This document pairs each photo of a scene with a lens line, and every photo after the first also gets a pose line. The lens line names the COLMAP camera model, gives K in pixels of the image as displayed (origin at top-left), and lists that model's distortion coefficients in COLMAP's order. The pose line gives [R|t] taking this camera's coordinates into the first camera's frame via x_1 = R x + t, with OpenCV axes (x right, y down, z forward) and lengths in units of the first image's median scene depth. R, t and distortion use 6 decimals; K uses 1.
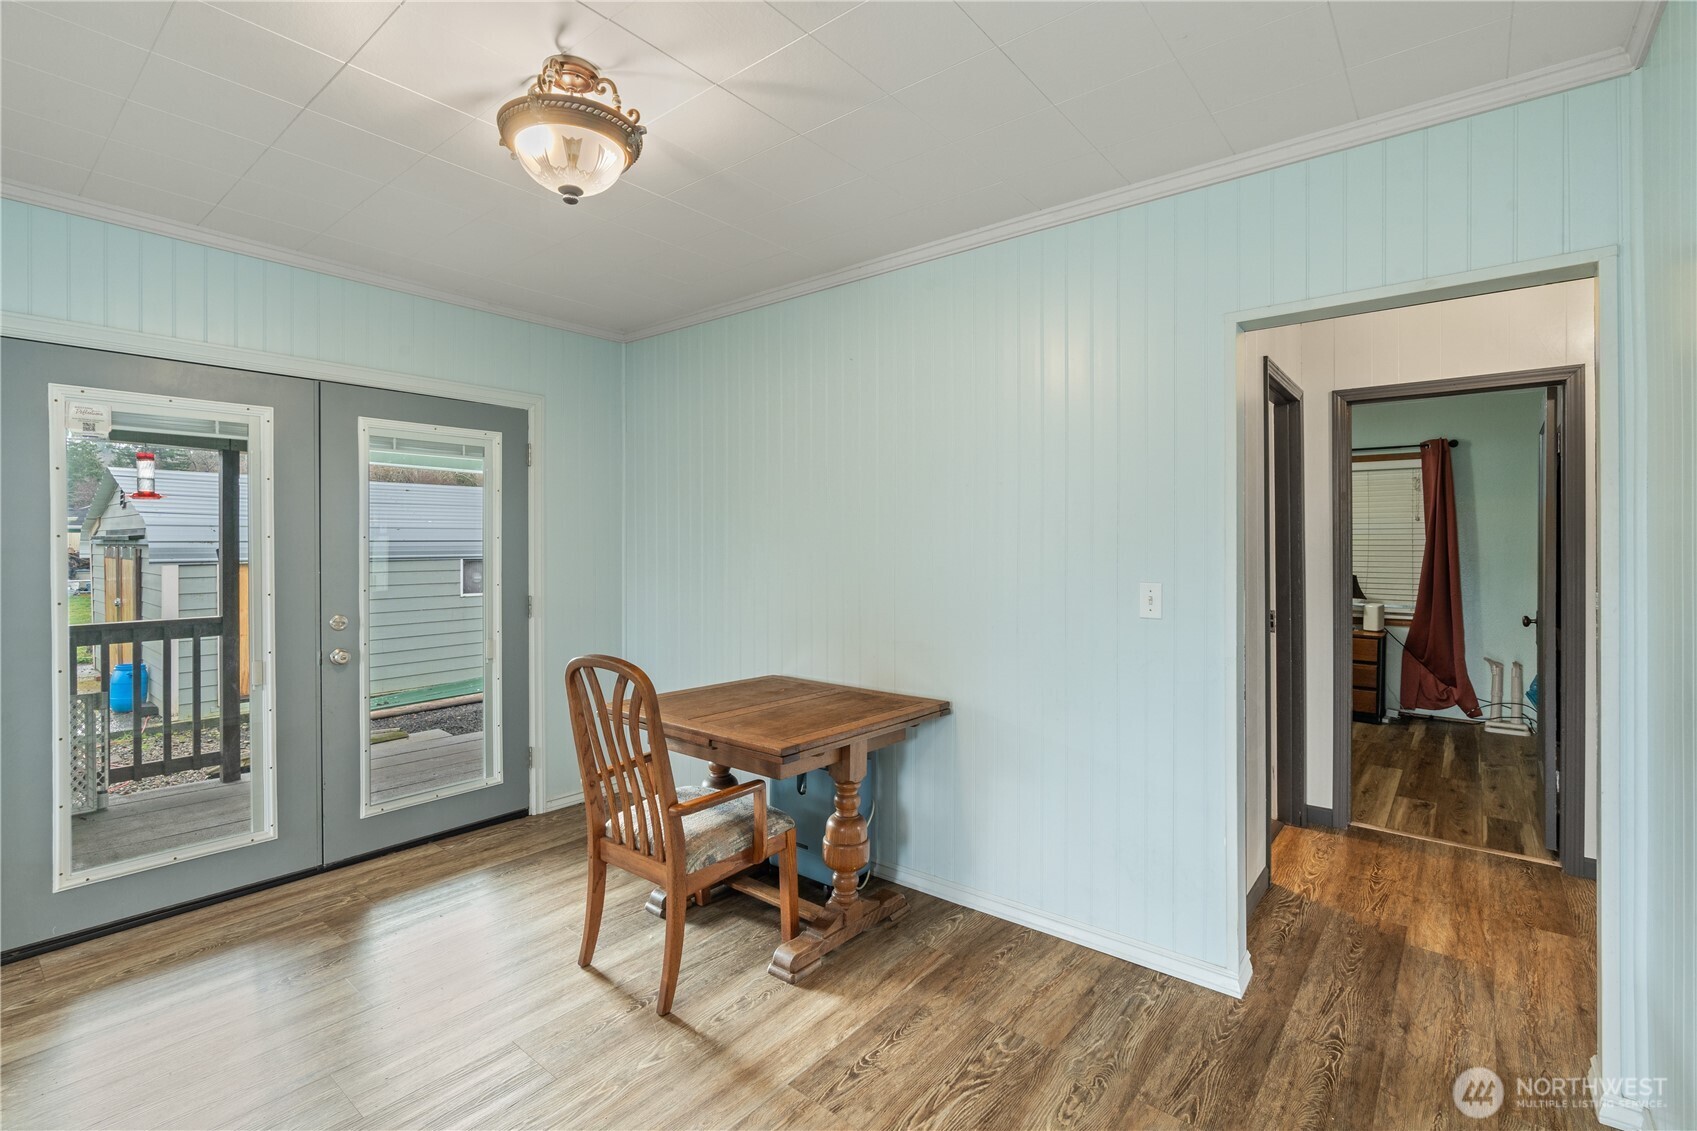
lens RADIAL K [[771.7, 0, 849.8], [0, 771.7, 555.6], [0, 0, 1]] dist [-0.015001, 0.005448]
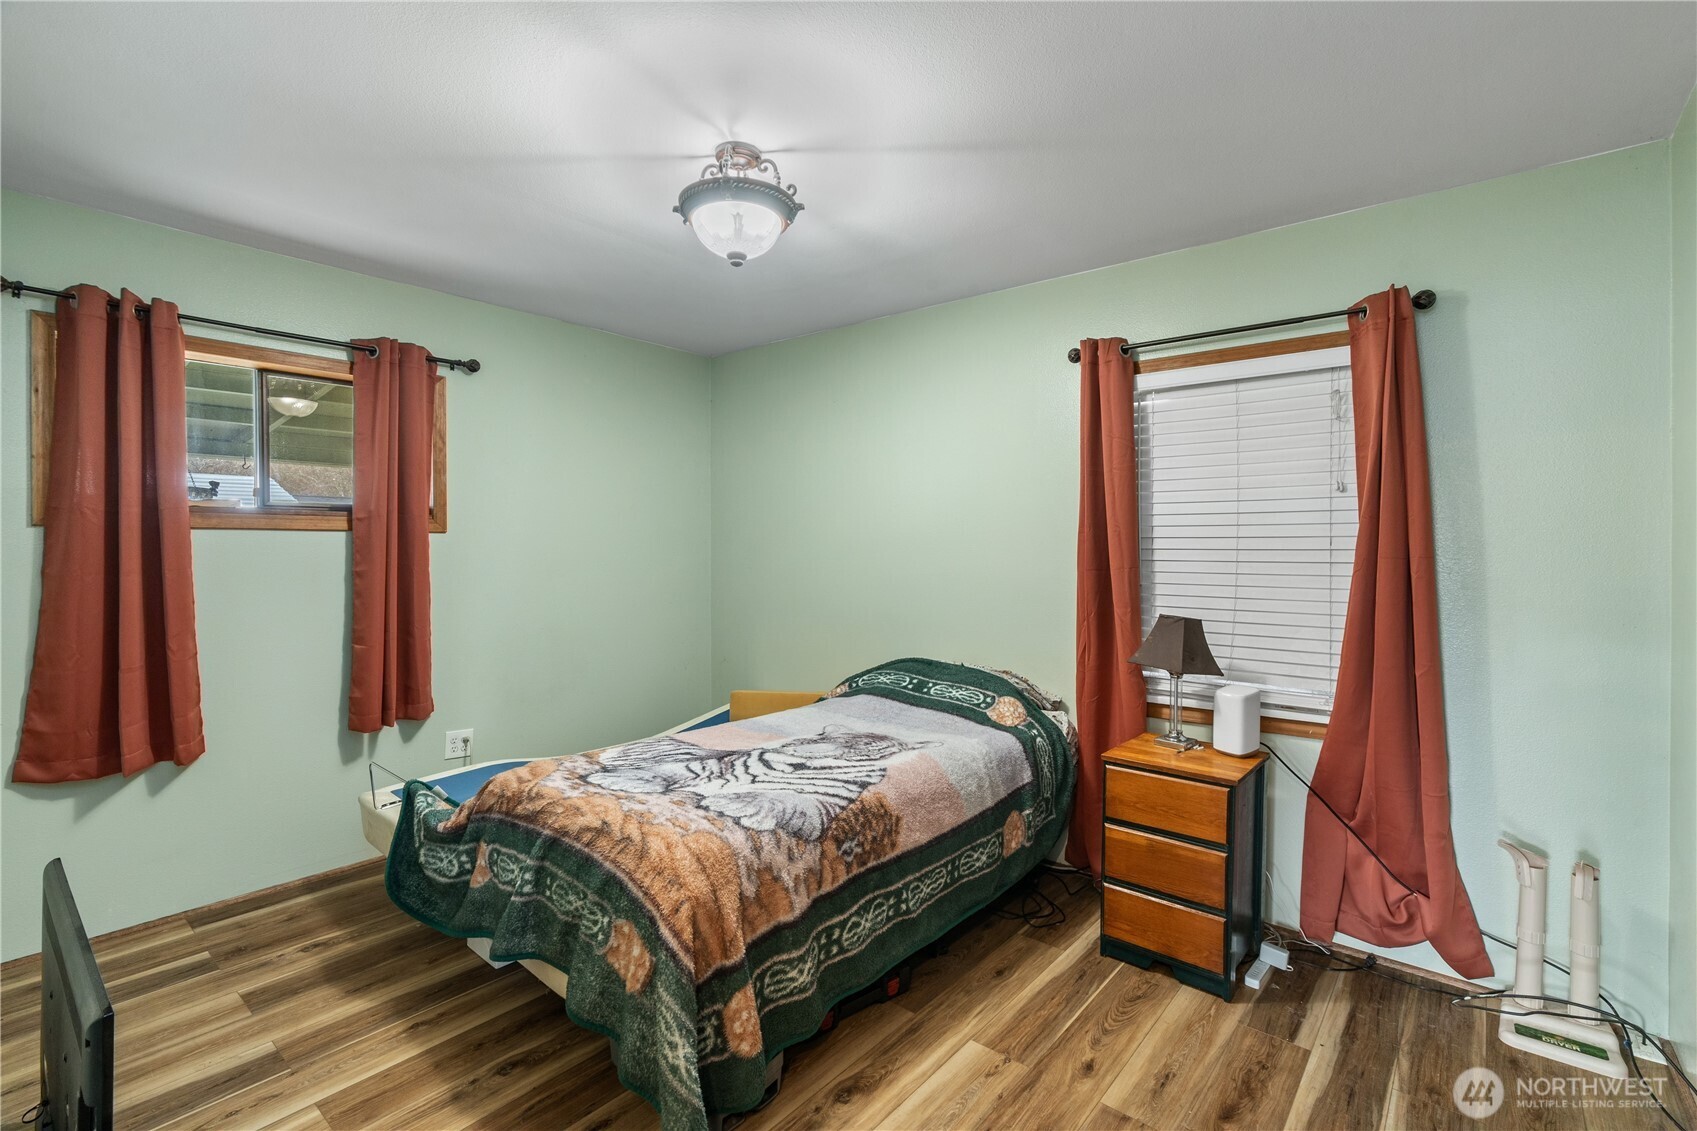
lens RADIAL K [[771.7, 0, 851.3], [0, 771.7, 558.2], [0, 0, 1]] dist [-0.015001, 0.005448]
pose [[0.999934, 0.002969, -0.011080, 0.479229], [-0.003001, 0.999991, -0.002920, -0.006453], [0.011072, 0.002953, 0.999934, 0.578321]]
